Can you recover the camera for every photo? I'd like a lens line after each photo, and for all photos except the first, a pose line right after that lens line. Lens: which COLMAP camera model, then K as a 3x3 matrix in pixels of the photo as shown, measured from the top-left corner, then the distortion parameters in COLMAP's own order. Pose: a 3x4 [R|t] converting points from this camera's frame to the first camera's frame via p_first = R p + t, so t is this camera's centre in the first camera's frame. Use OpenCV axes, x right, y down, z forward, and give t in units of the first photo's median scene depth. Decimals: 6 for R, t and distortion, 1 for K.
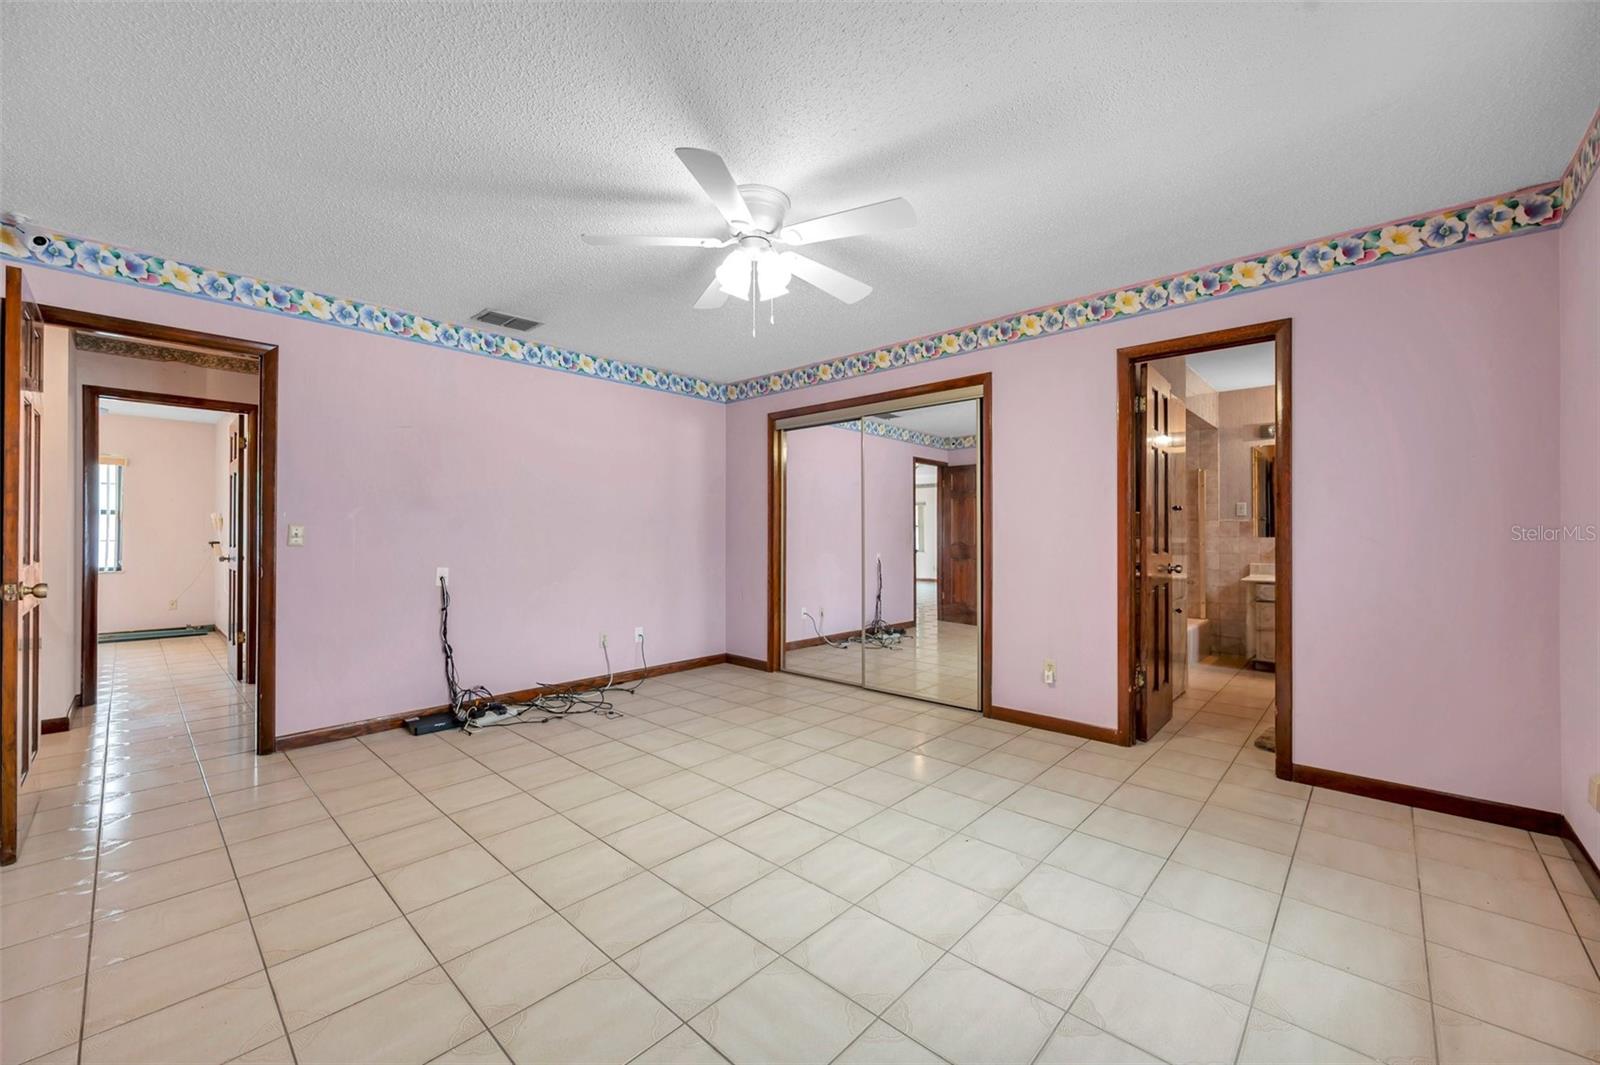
lens RADIAL K [[631.1, 0, 789.2], [0, 631.1, 541.5], [0, 0, 1]] dist [0.002435, -0.001212]
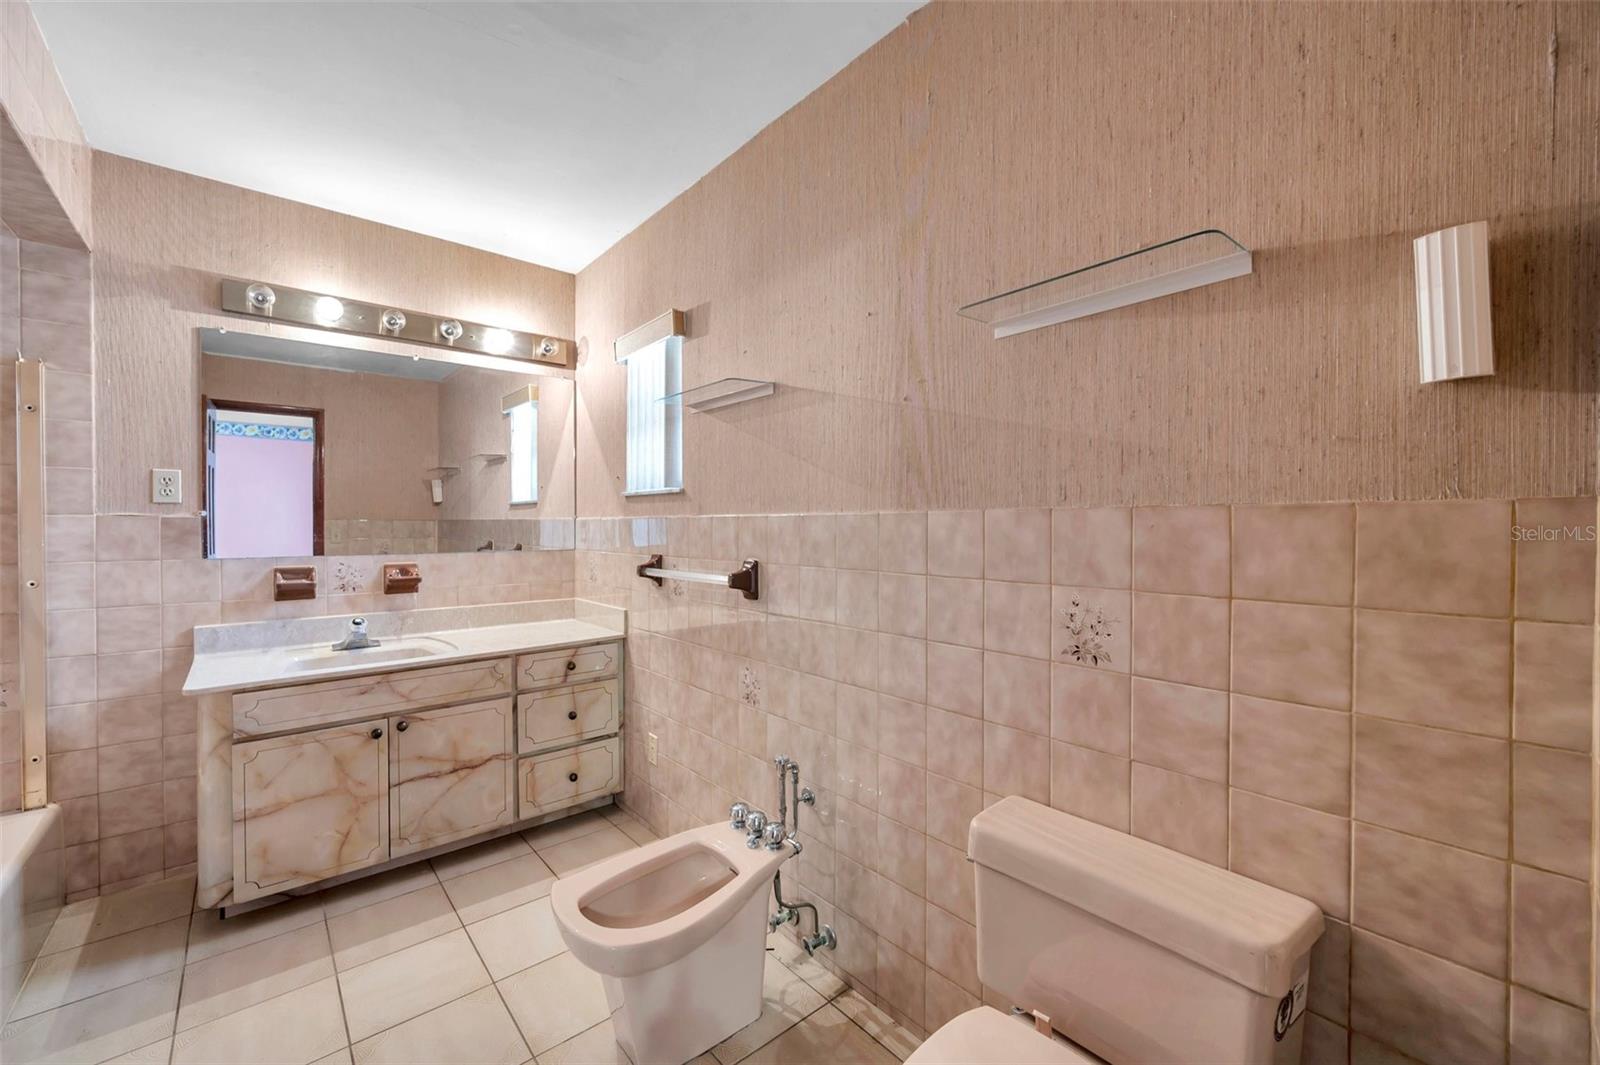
lens RADIAL K [[631.1, 0, 798.0], [0, 631.1, 530.4], [0, 0, 1]] dist [0.002435, -0.001212]
pose [[0.100339, -0.004278, 0.994944, 0.369299], [0.000988, 0.999991, 0.004200, -0.025629], [-0.994953, 0.000562, 0.100342, 0.574350]]
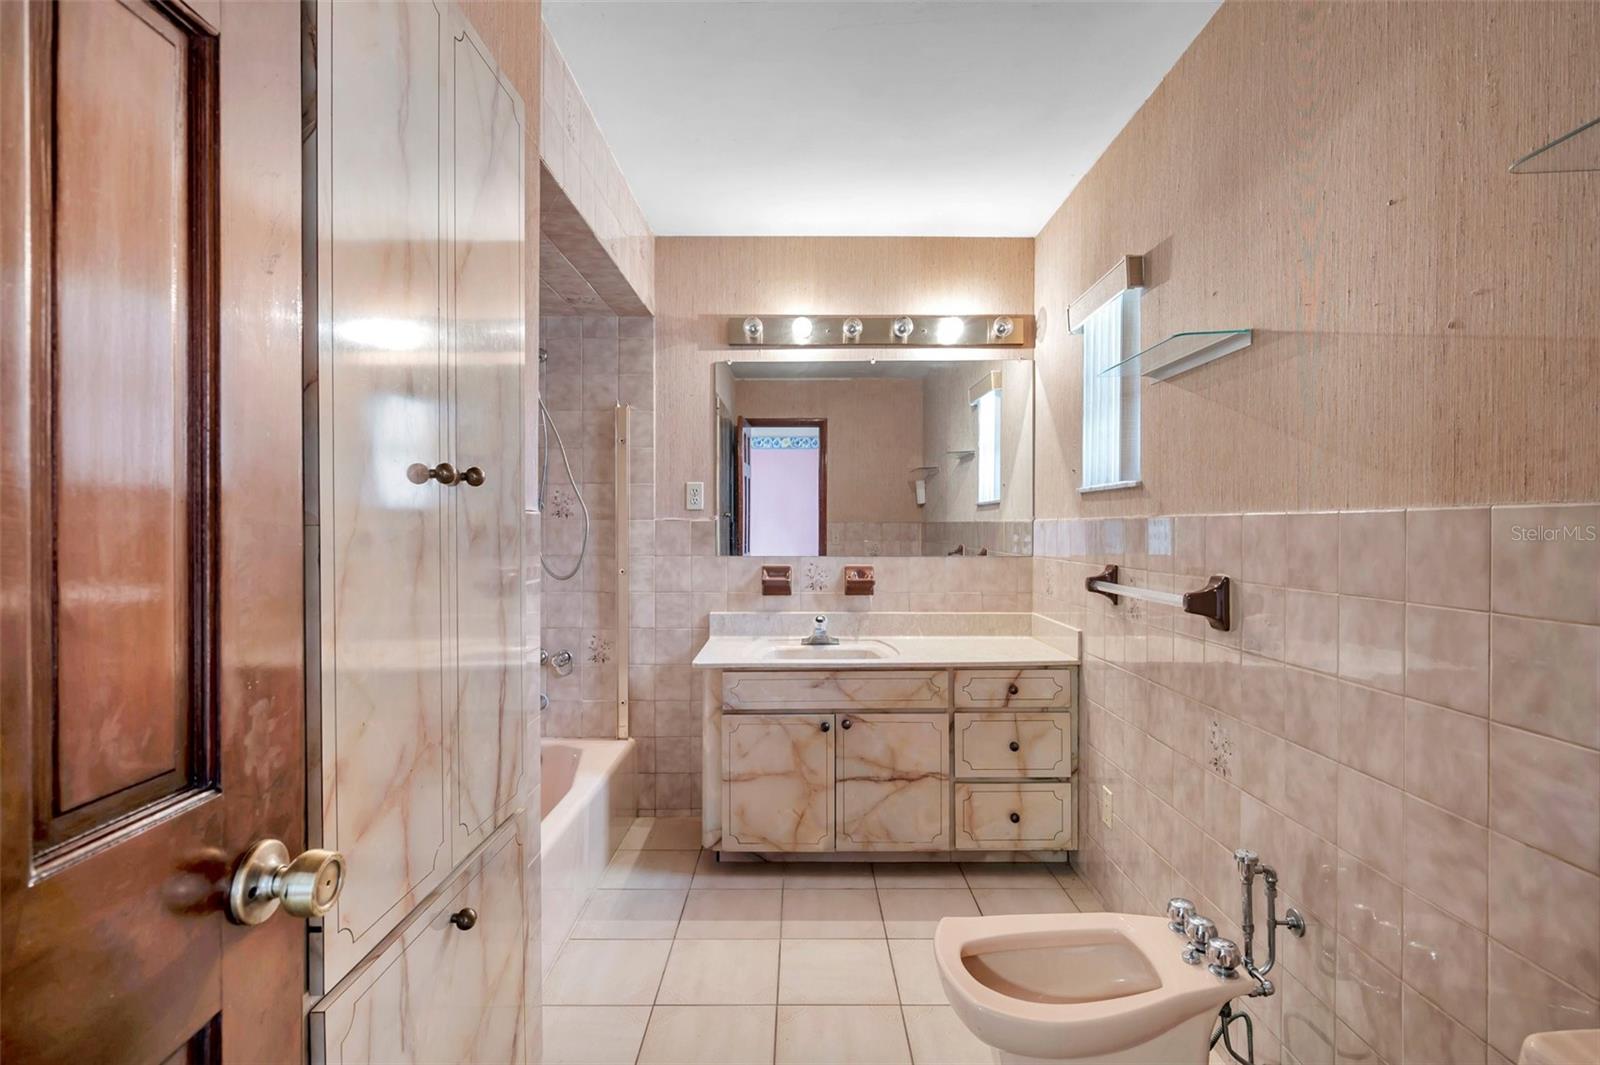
lens RADIAL K [[761.8, 0, 816.1], [0, 761.8, 529.5], [0, 0, 1]] dist [-0.002706, 0.001174]
pose [[0.716531, 0.002857, 0.697549, 0.382130], [-0.002671, 0.999996, -0.001353, -0.025828], [-0.697550, -0.000894, 0.716535, 0.526765]]
